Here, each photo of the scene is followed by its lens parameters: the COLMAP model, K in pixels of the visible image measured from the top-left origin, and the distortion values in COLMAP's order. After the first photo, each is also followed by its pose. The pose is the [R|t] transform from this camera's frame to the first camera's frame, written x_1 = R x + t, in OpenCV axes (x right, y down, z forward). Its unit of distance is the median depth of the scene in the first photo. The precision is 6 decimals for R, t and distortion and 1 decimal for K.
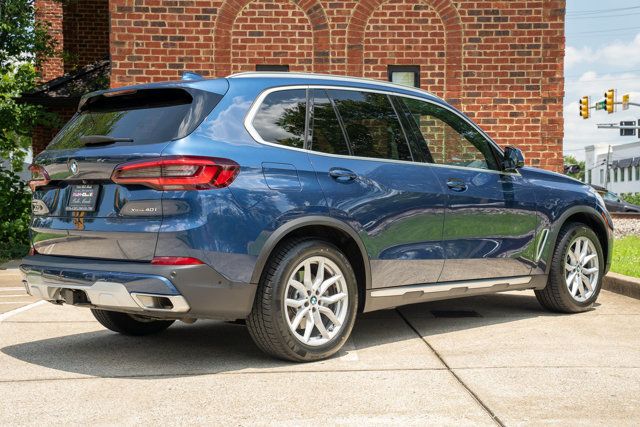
lens RADIAL K [[959.4, 0, 320.0], [0, 959.4, 213.5], [0, 0, 1]] dist [0.163577, 0.008004]
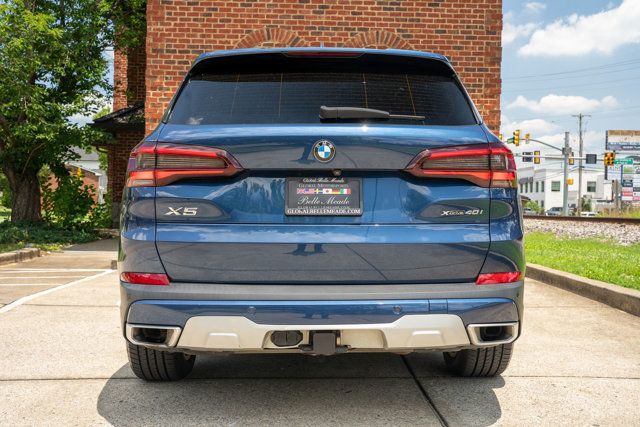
lens RADIAL K [[650.8, 0, 320.0], [0, 650.8, 213.5], [0, 0, 1]] dist [-0.007312, 0.000184]
pose [[0.999864, 0.016422, 0.001604, 0.014385], [-0.016428, 0.999857, 0.003955, -0.003456], [-0.001539, -0.003981, 0.999991, 0.143731]]
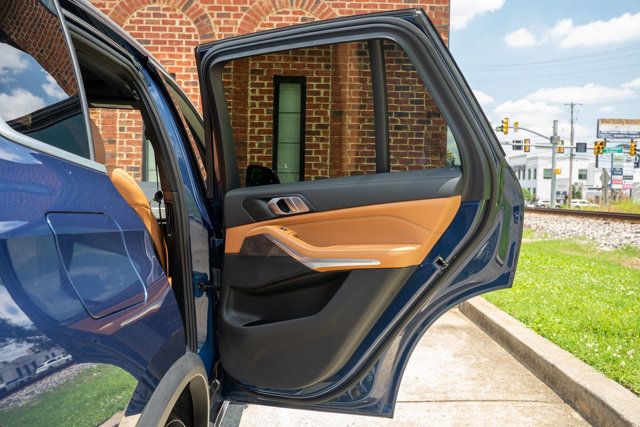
lens RADIAL K [[636.5, 0, 320.0], [0, 636.5, 213.5], [0, 0, 1]] dist [-0.008936, -0.006044]
pose [[0.999806, 0.018949, 0.005466, 0.117143], [-0.019085, 0.999480, 0.026000, -0.028425], [-0.004970, -0.026099, 0.999647, 0.332832]]
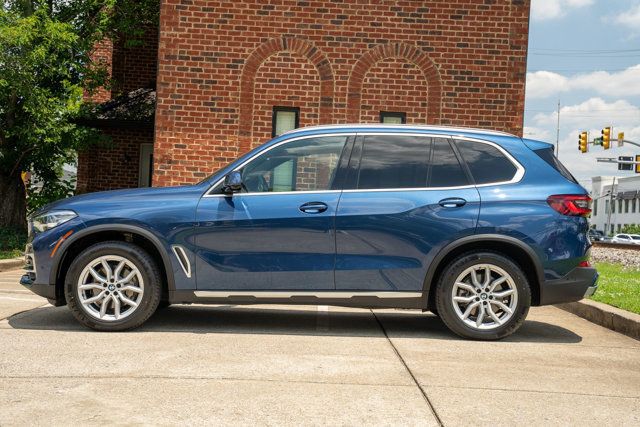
lens RADIAL K [[927.6, 0, 320.0], [0, 927.6, 213.5], [0, 0, 1]] dist [0.128572, 0.069413]
pose [[0.998712, 0.048539, -0.014803, 0.017582], [-0.048781, 0.998675, -0.016395, 0.000083], [0.013988, 0.017096, 0.999756, -0.186878]]
